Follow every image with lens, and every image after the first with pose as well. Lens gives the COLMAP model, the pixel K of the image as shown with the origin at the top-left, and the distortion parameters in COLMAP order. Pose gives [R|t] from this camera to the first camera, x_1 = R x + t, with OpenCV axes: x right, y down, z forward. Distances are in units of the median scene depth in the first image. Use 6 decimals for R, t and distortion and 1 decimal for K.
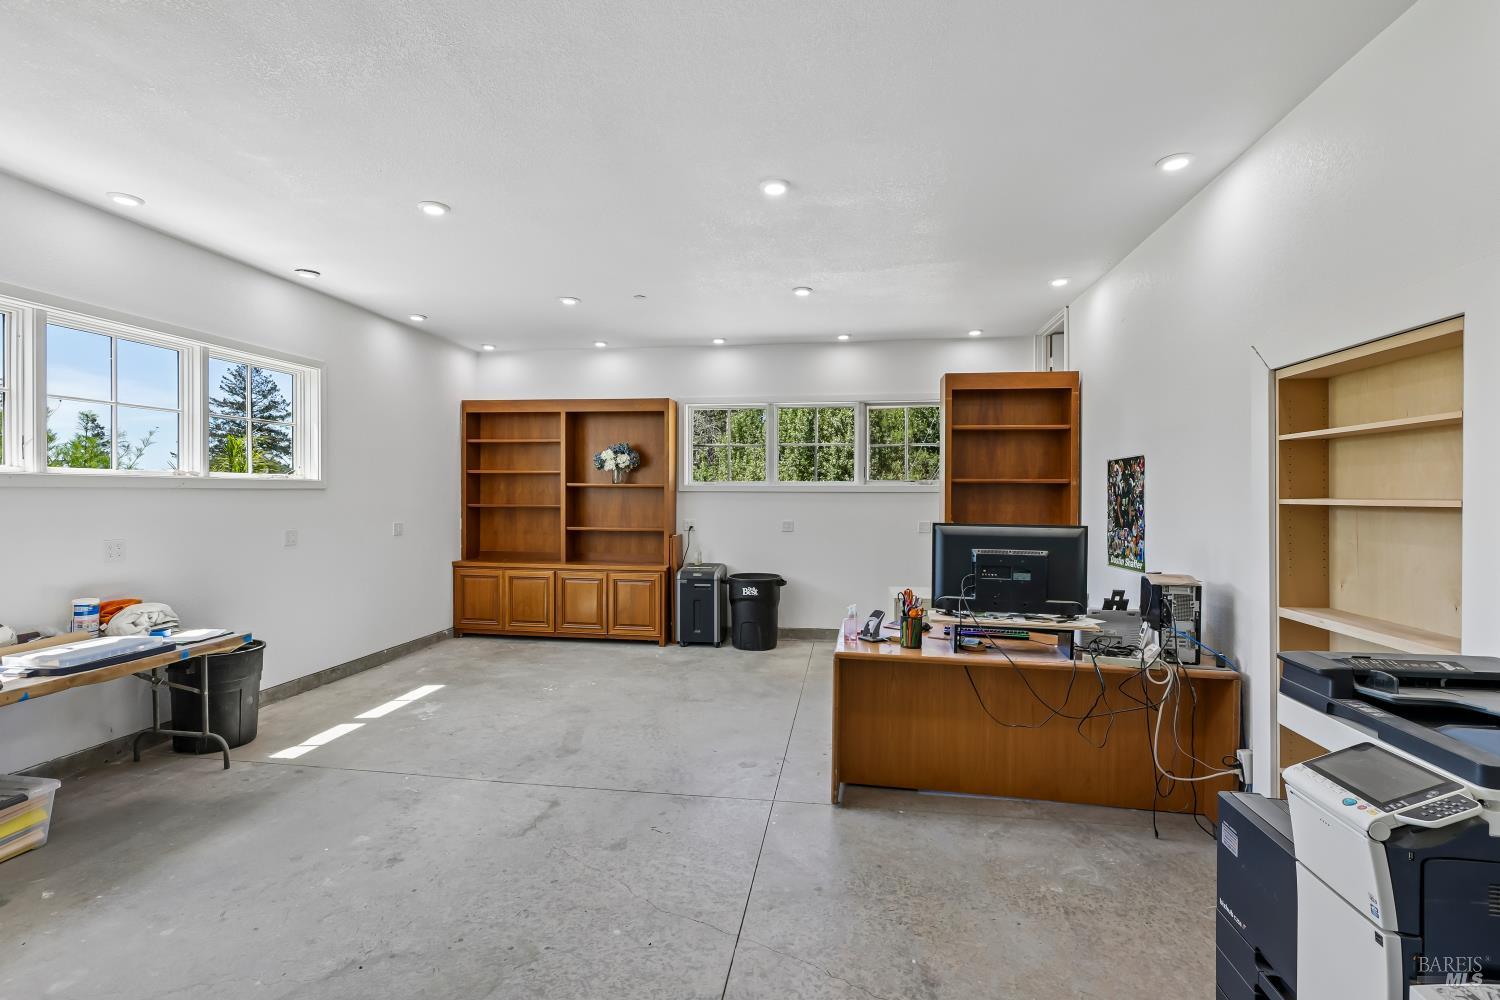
lens RADIAL K [[700.0, 0, 753.0], [0, 700.0, 491.4], [0, 0, 1]] dist [-0.001381, 0.001005]
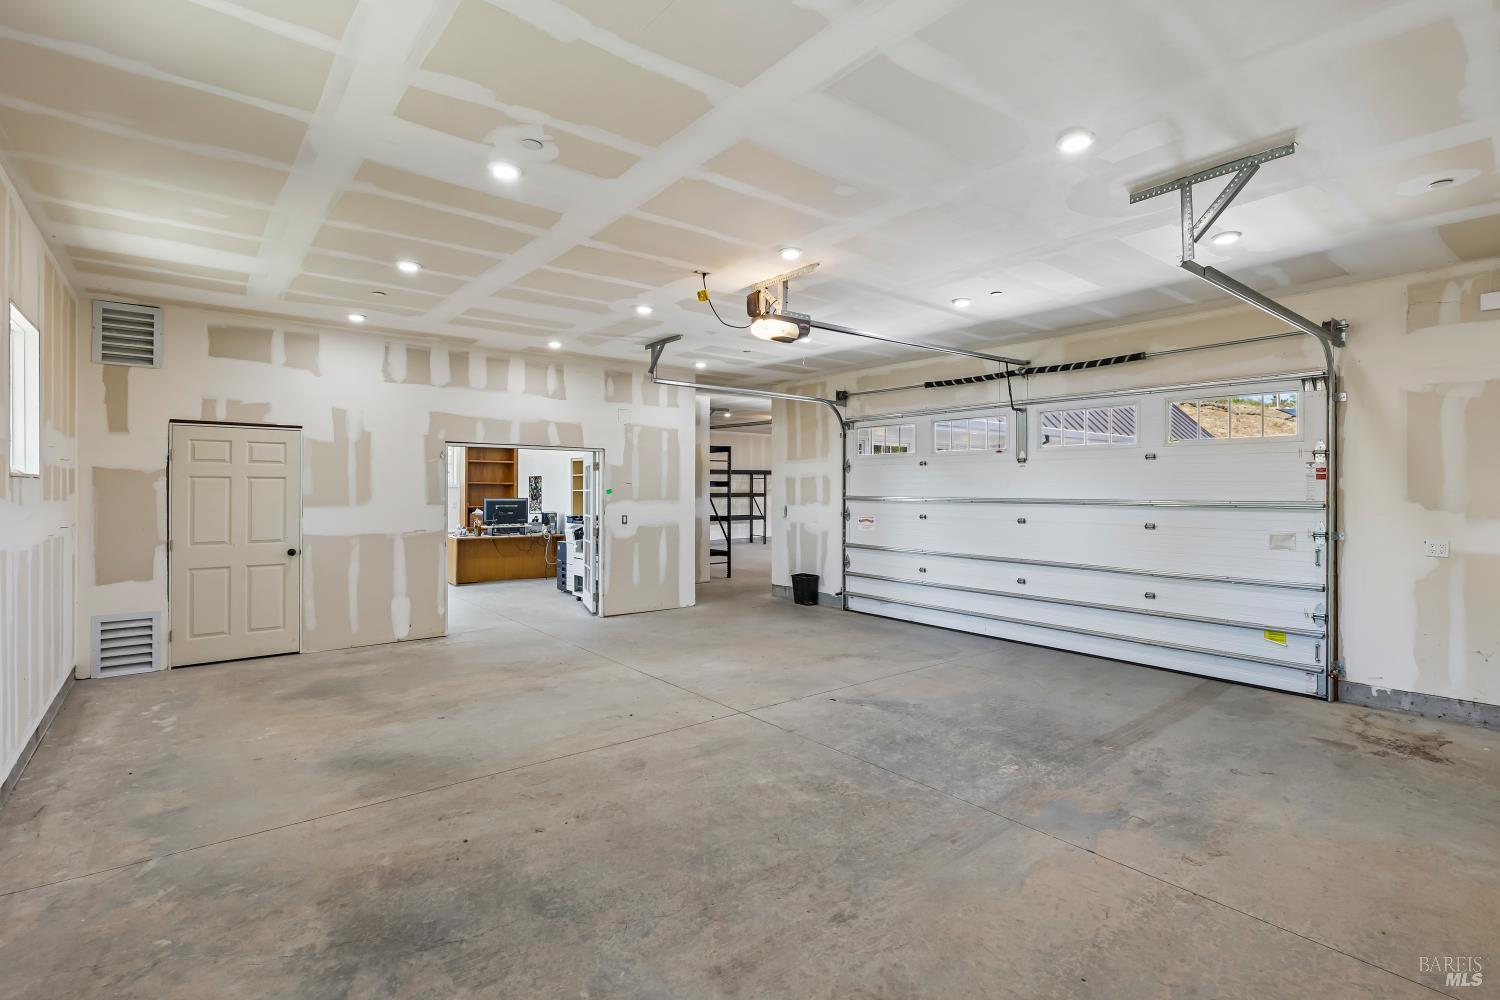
lens RADIAL K [[700.0, 0, 753.0], [0, 700.0, 491.4], [0, 0, 1]] dist [-0.001381, 0.001005]
pose [[0.676246, -0.005065, 0.736659, -1.328724], [-0.001807, 0.999962, 0.008534, -0.014437], [-0.736674, -0.007102, 0.676211, -2.176646]]
